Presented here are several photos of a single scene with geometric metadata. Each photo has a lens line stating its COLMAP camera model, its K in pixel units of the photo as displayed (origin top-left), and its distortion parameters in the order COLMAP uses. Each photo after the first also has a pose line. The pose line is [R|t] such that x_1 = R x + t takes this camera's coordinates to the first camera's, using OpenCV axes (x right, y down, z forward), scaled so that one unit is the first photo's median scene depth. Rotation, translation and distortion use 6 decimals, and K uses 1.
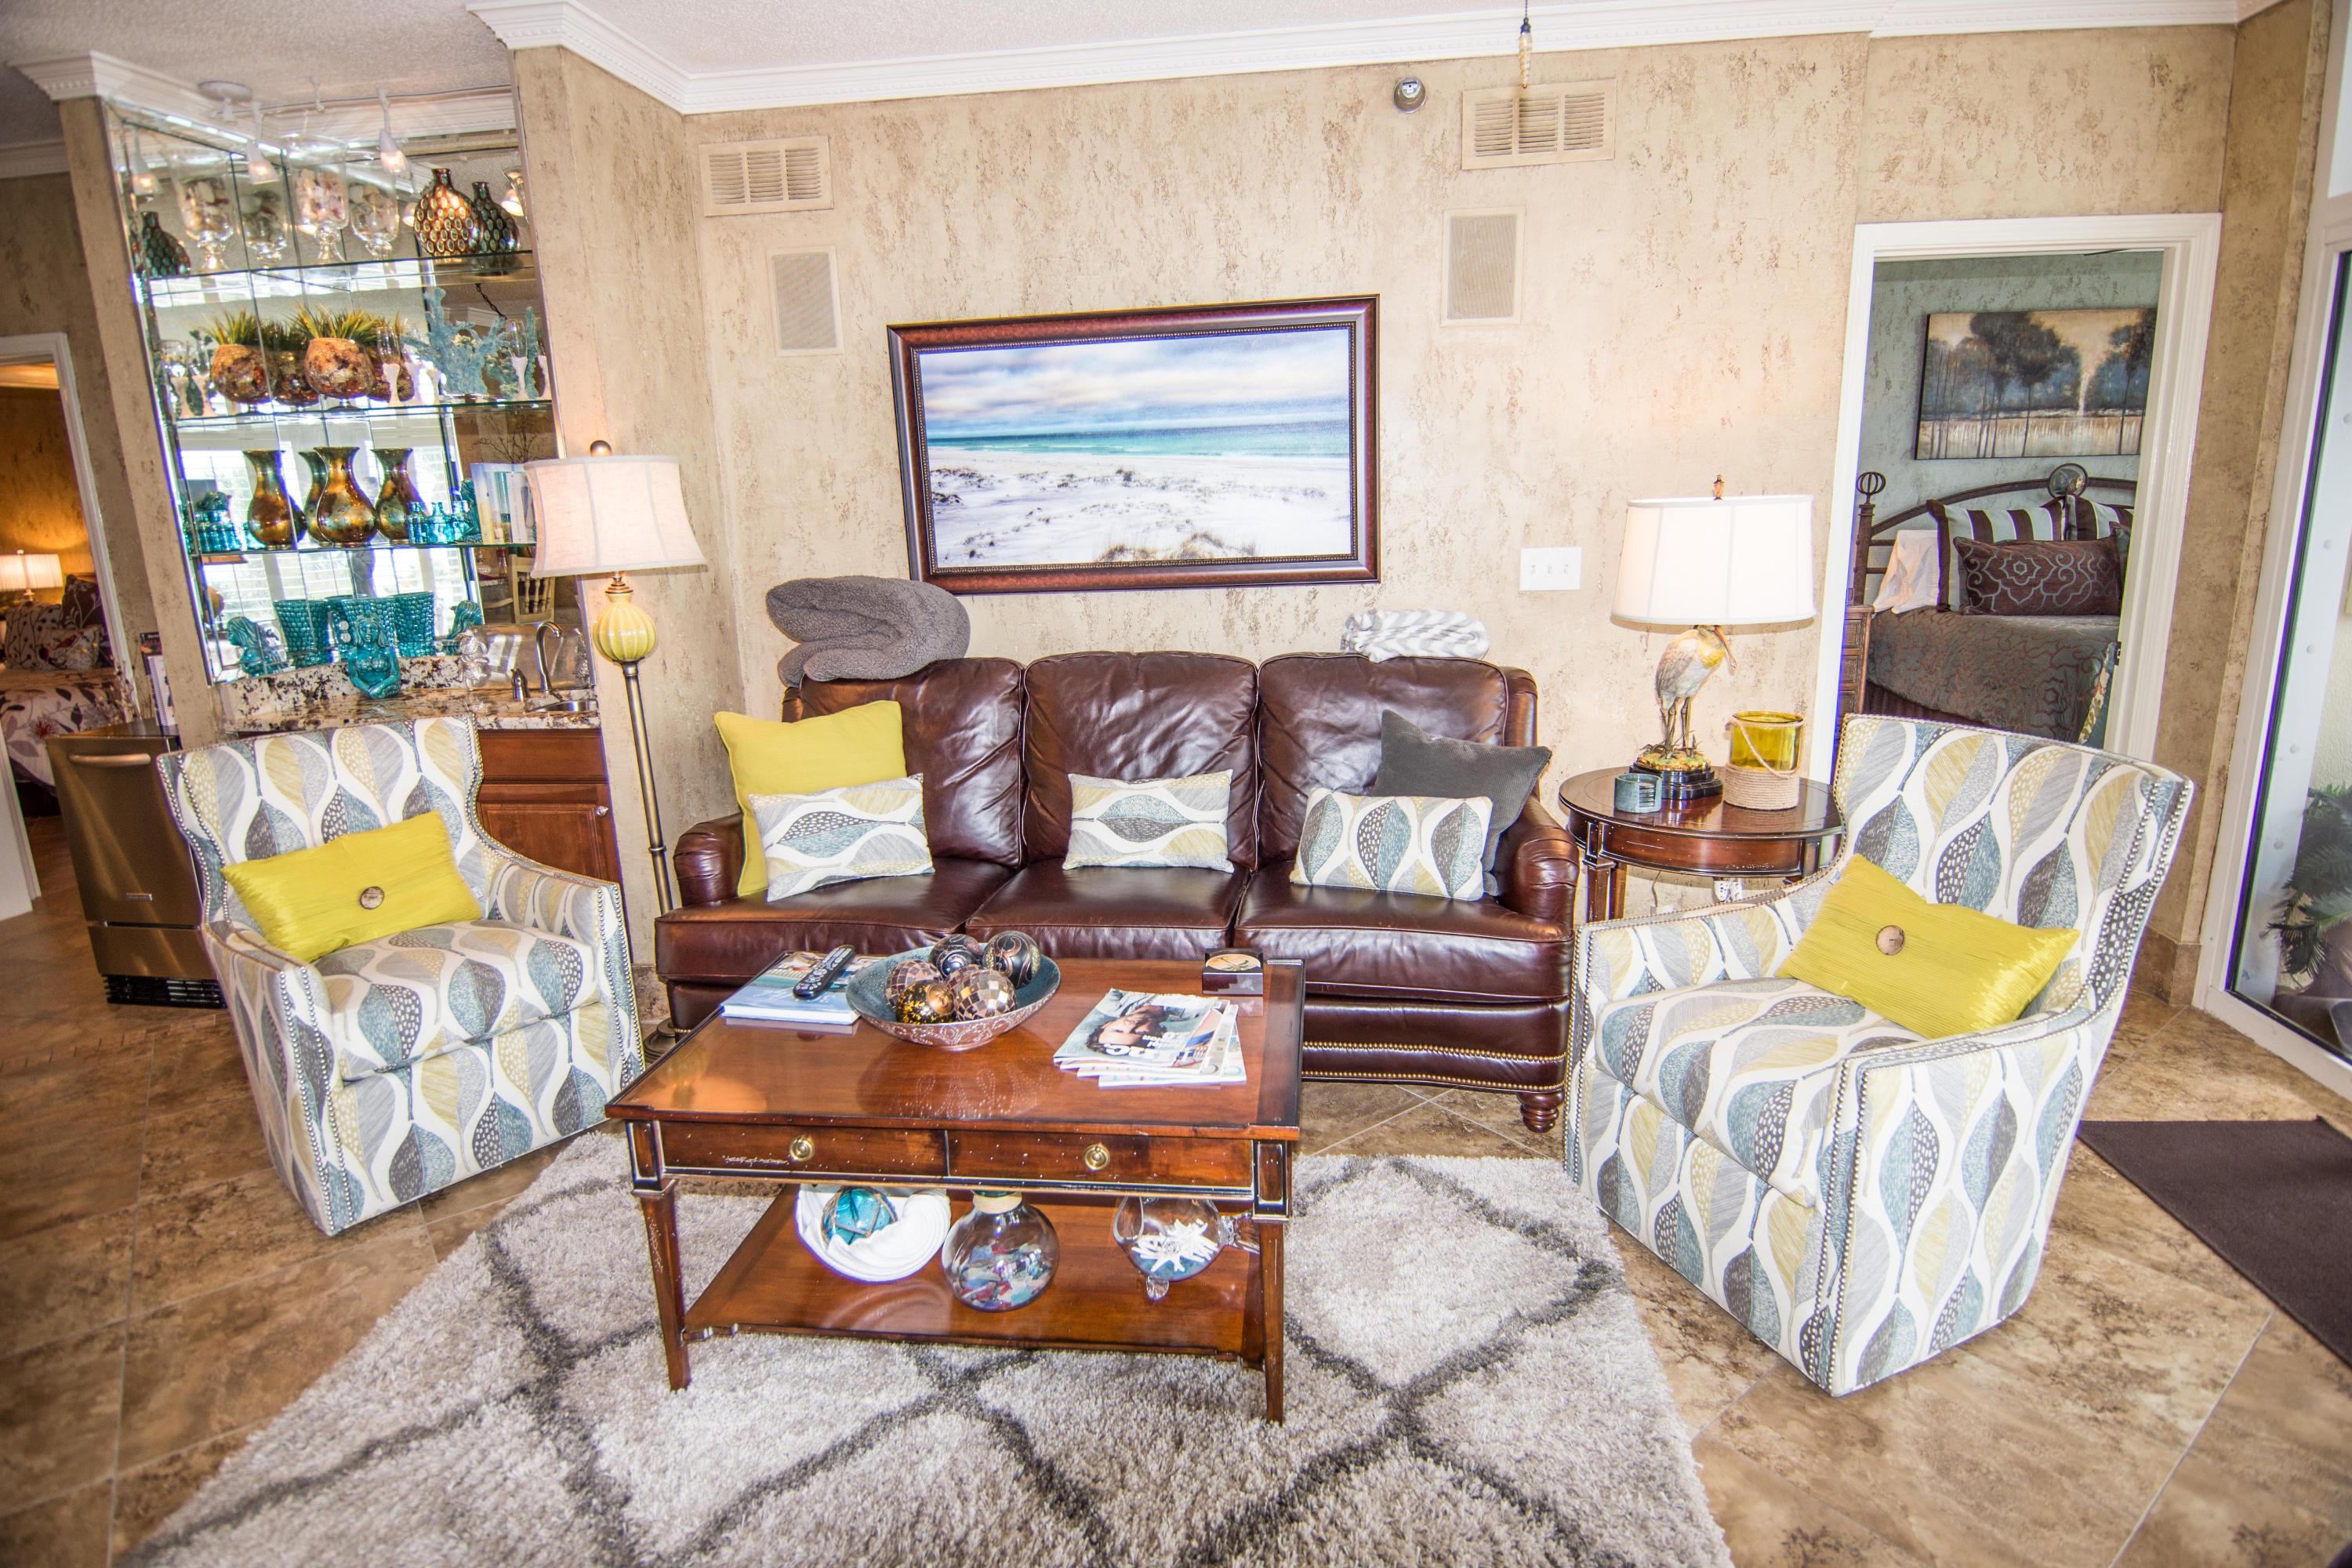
lens RADIAL K [[1252.3, 0, 1176.0], [0, 1252.3, 784.0], [0, 0, 1]] dist [0.010959, -0.028158]
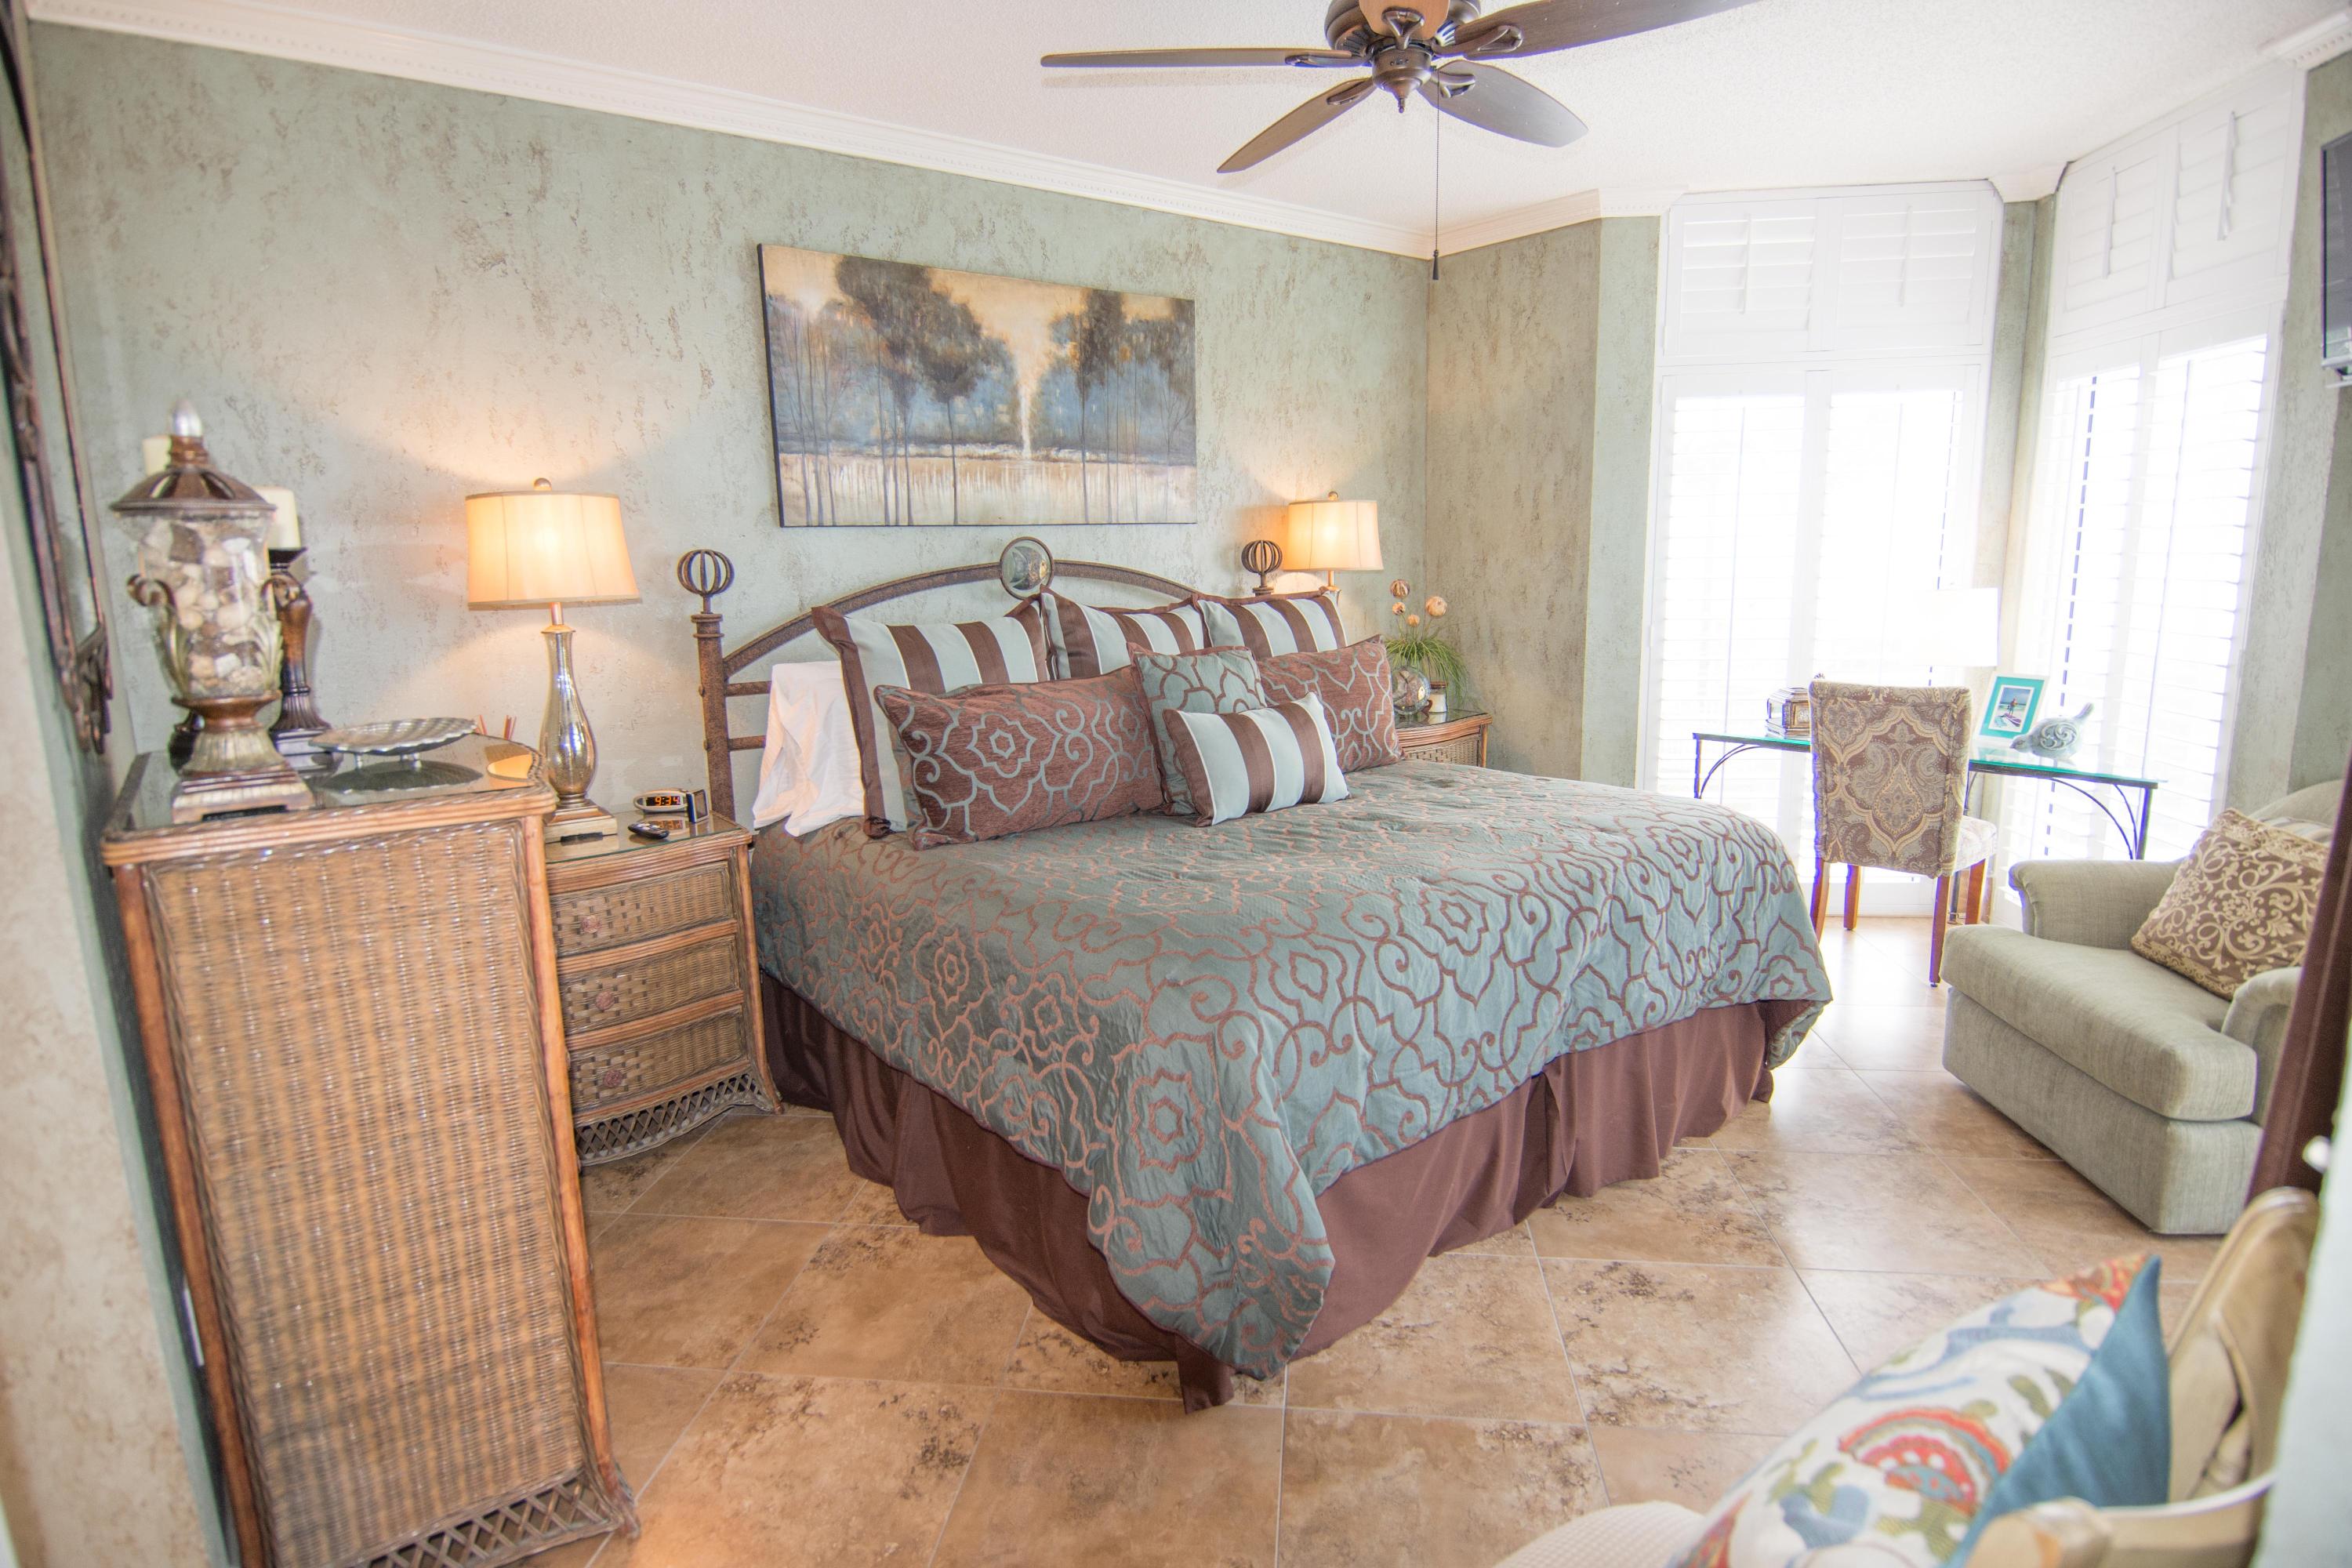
lens RADIAL K [[1252.3, 0, 1176.0], [0, 1252.3, 784.0], [0, 0, 1]] dist [0.010959, -0.028158]
pose [[0.702027, -0.121958, 0.701630, 0.337082], [0.161044, 0.986892, 0.010408, -0.136813], [-0.693703, 0.105687, 0.712465, 0.542789]]
